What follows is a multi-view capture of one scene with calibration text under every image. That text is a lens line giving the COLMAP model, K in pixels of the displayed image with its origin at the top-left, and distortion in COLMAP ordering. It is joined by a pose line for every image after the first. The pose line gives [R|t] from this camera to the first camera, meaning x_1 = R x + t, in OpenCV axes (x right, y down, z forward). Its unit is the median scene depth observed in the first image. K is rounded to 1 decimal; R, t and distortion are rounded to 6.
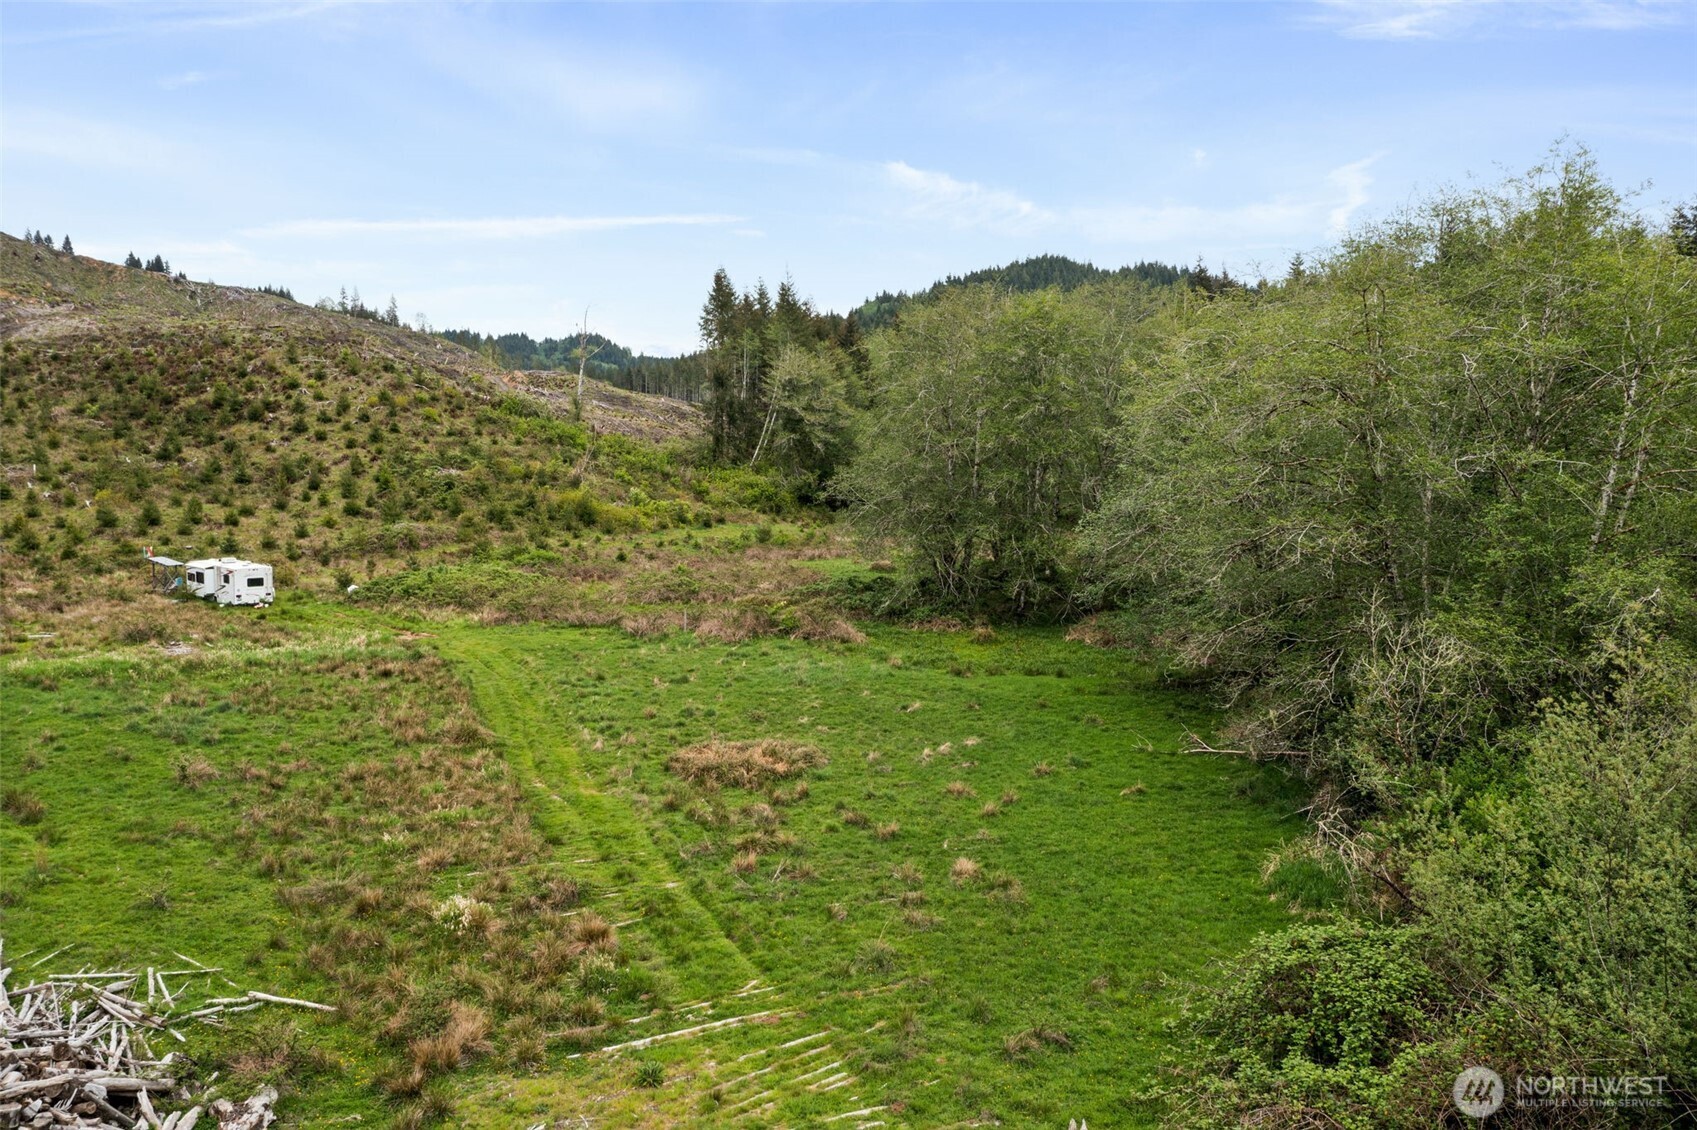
lens RADIAL K [[1355.9, 0, 848.5], [0, 1355.9, 565.0], [0, 0, 1]] dist [-0.009105, 0.004155]
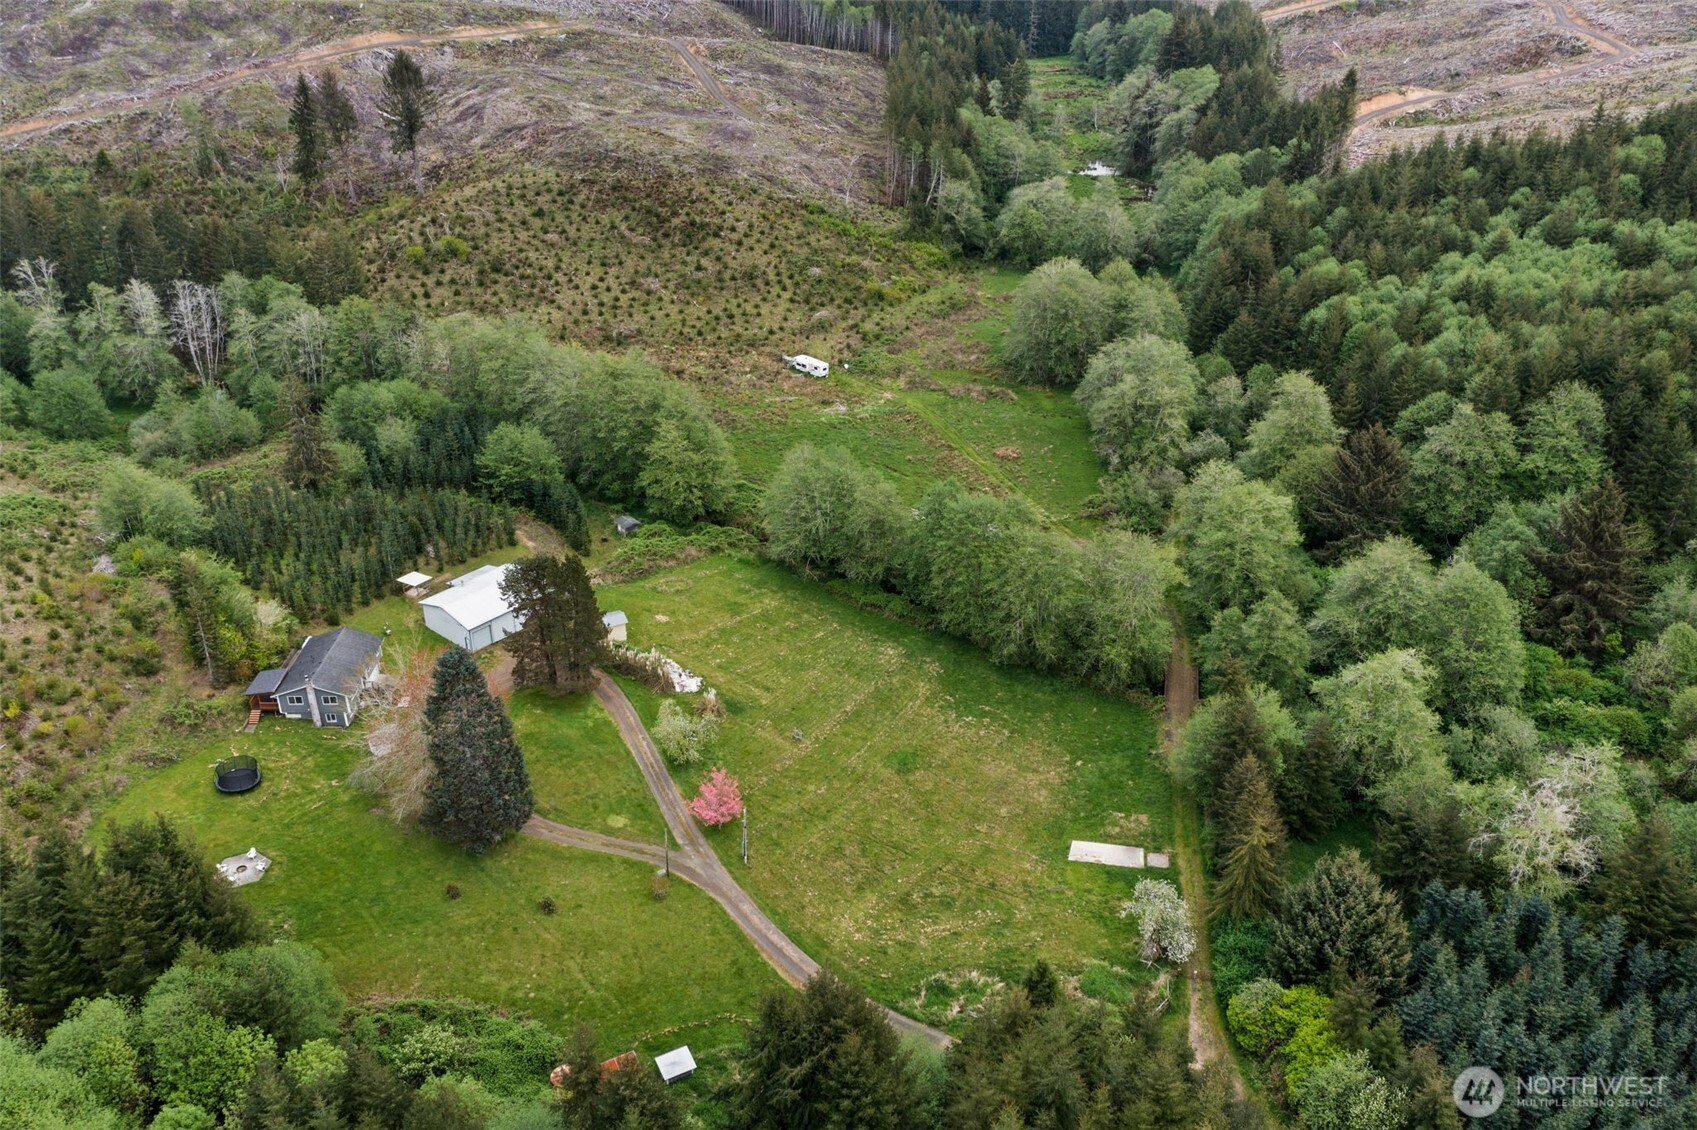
lens RADIAL K [[1350.0, 0, 851.1], [0, 1350.0, 557.5], [0, 0, 1]] dist [-0.009055, 0.001313]
pose [[0.999990, -0.004339, -0.001020, -0.200407], [0.004397, 0.922853, 0.385128, -0.440279], [-0.000730, -0.385129, 0.922863, -1.167374]]
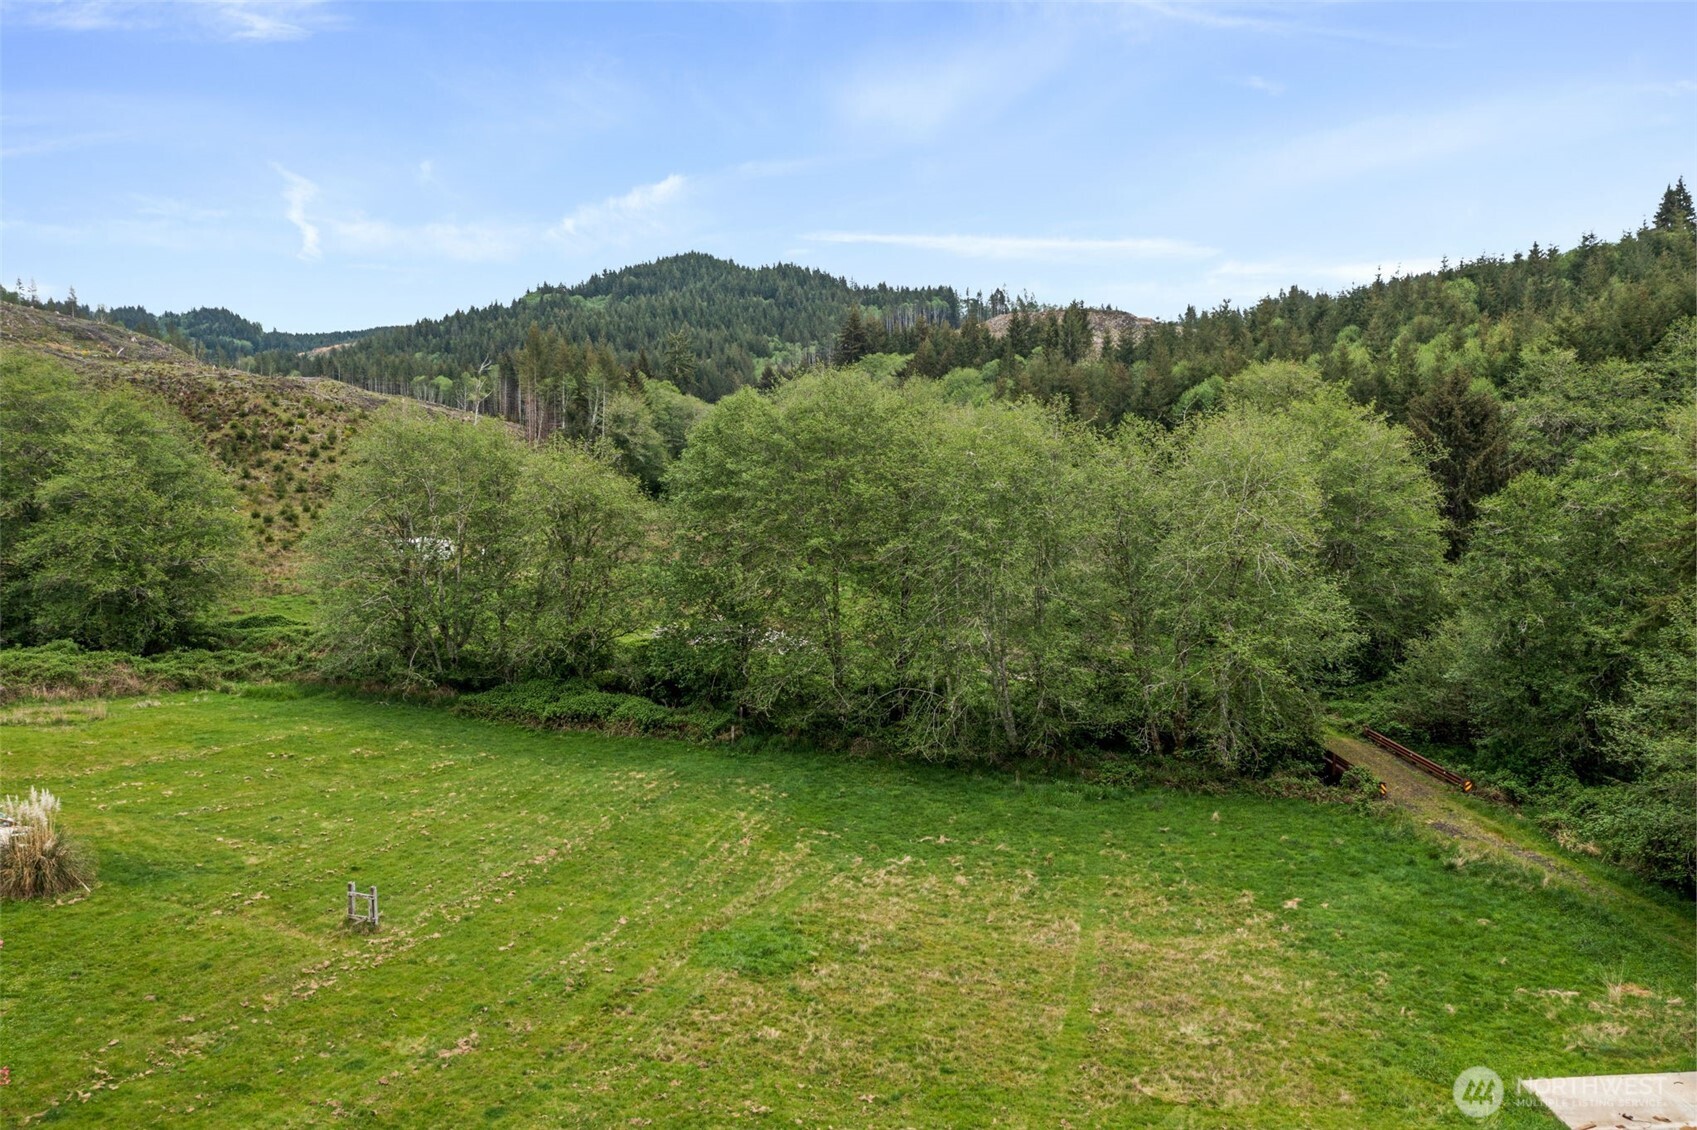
lens RADIAL K [[1350.0, 0, 851.1], [0, 1350.0, 557.5], [0, 0, 1]] dist [-0.009055, 0.001313]
pose [[0.961821, -0.033571, 0.271612, -0.218402], [0.028728, 0.999350, 0.021788, -0.000260], [-0.272167, -0.013154, 0.962160, -0.574470]]
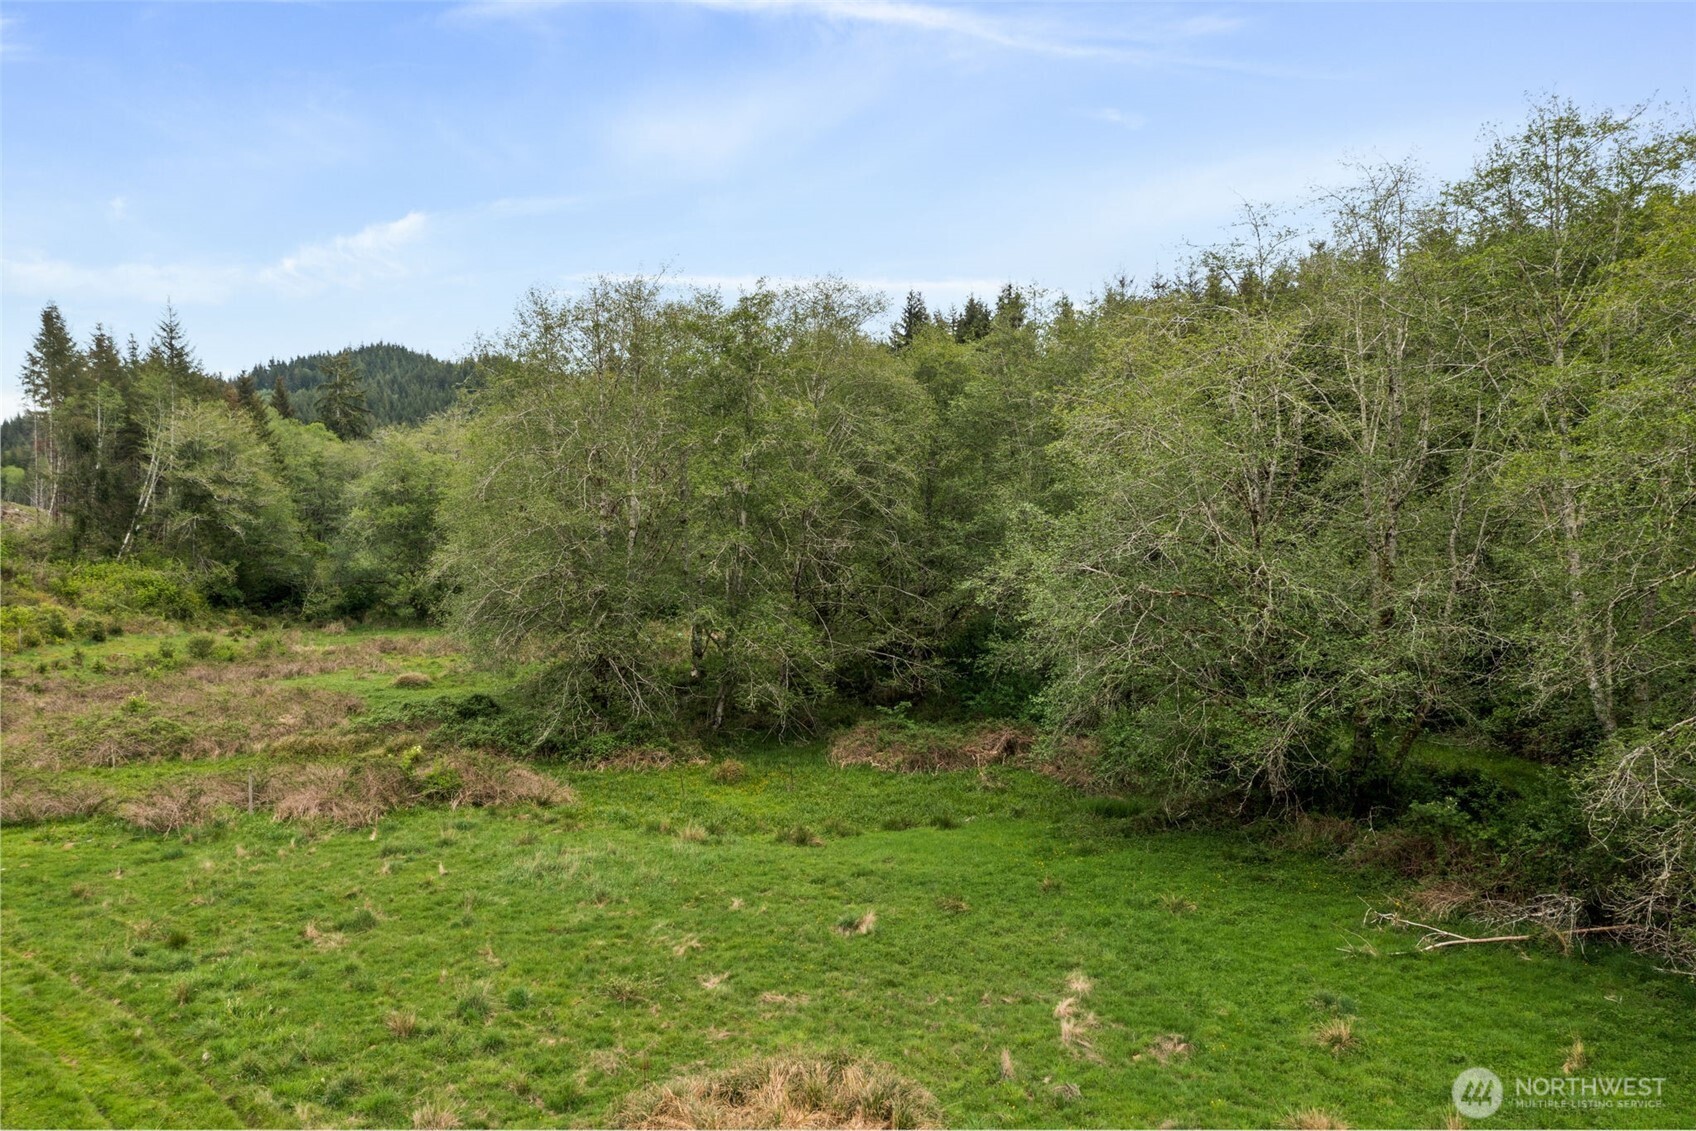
lens RADIAL K [[1349.2, 0, 850.6], [0, 1349.2, 558.0], [0, 0, 1]] dist [-0.009055, 0.001313]
pose [[0.881313, -0.022041, 0.472018, -0.076774], [0.058472, 0.996321, -0.062651, -0.003939], [-0.468900, 0.082815, 0.879360, 0.174843]]
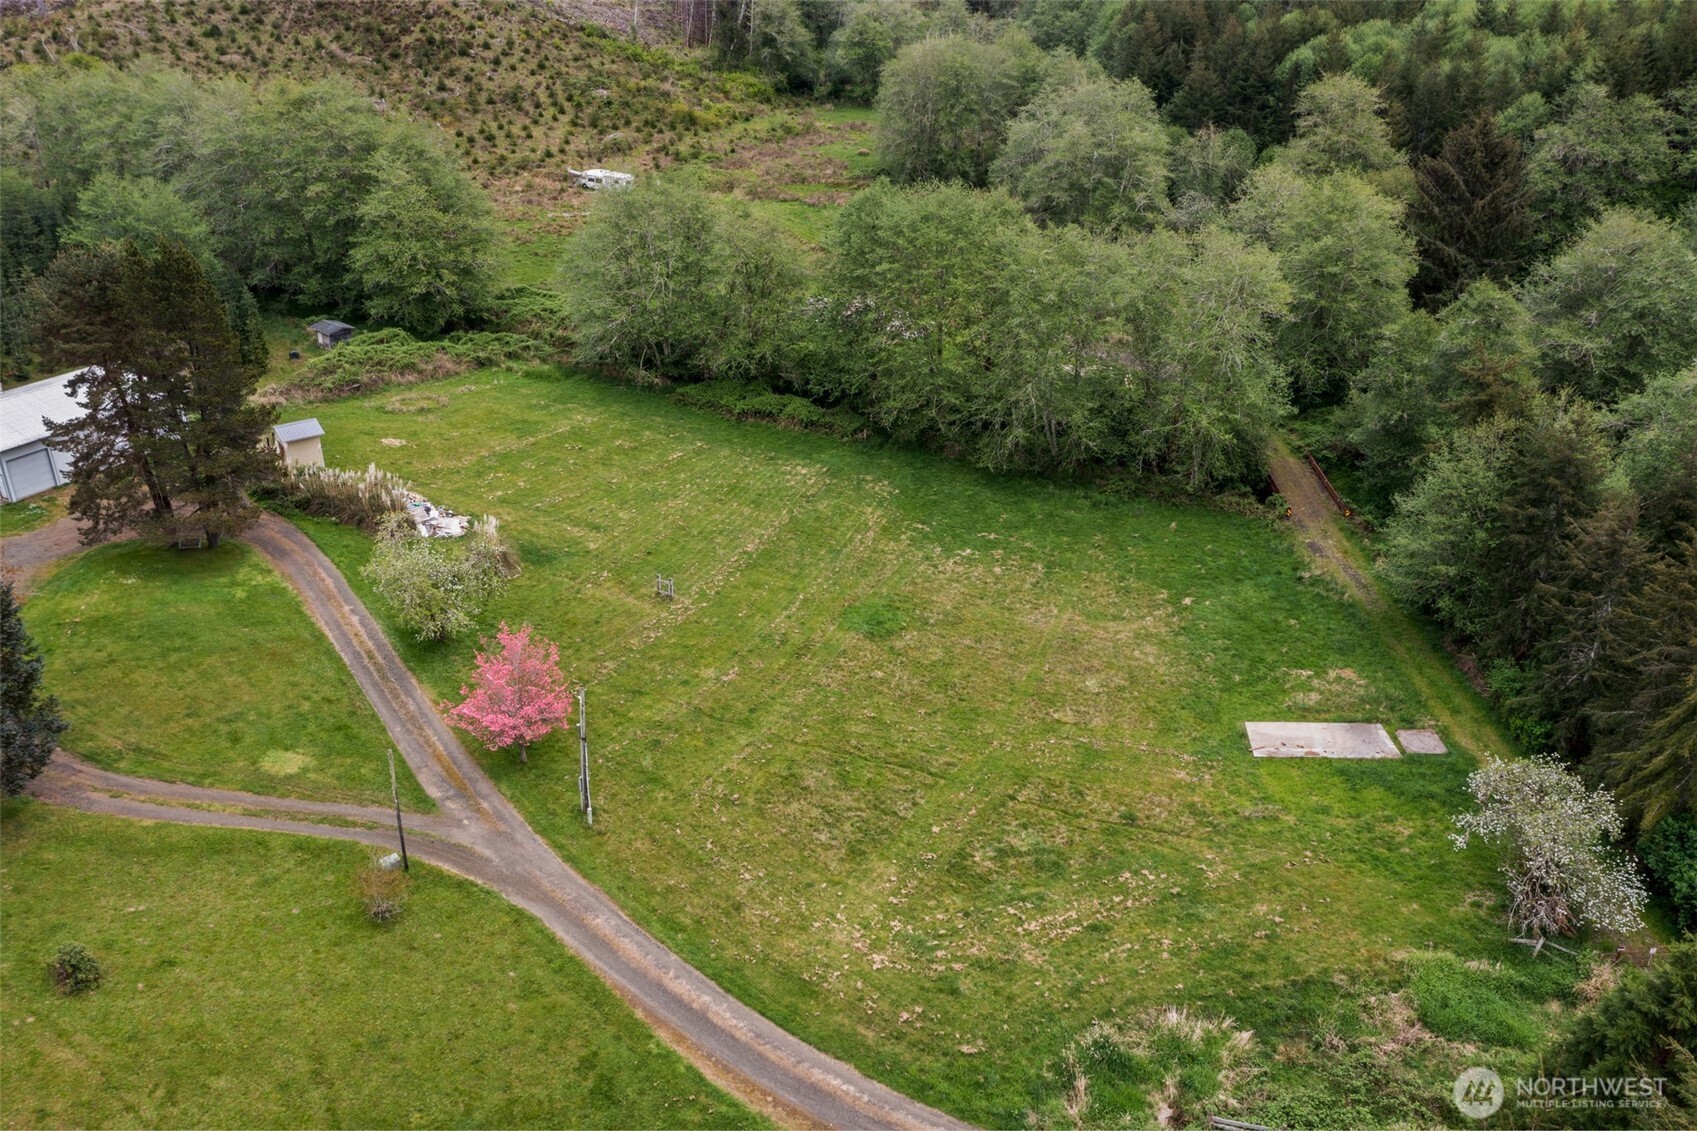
lens RADIAL K [[1350.0, 0, 851.1], [0, 1350.0, 558.0], [0, 0, 1]] dist [-0.009055, 0.001313]
pose [[0.985113, -0.072856, 0.155706, -0.252185], [0.010387, 0.929322, 0.369124, -0.129141], [-0.171594, -0.362012, 0.916244, -0.769706]]
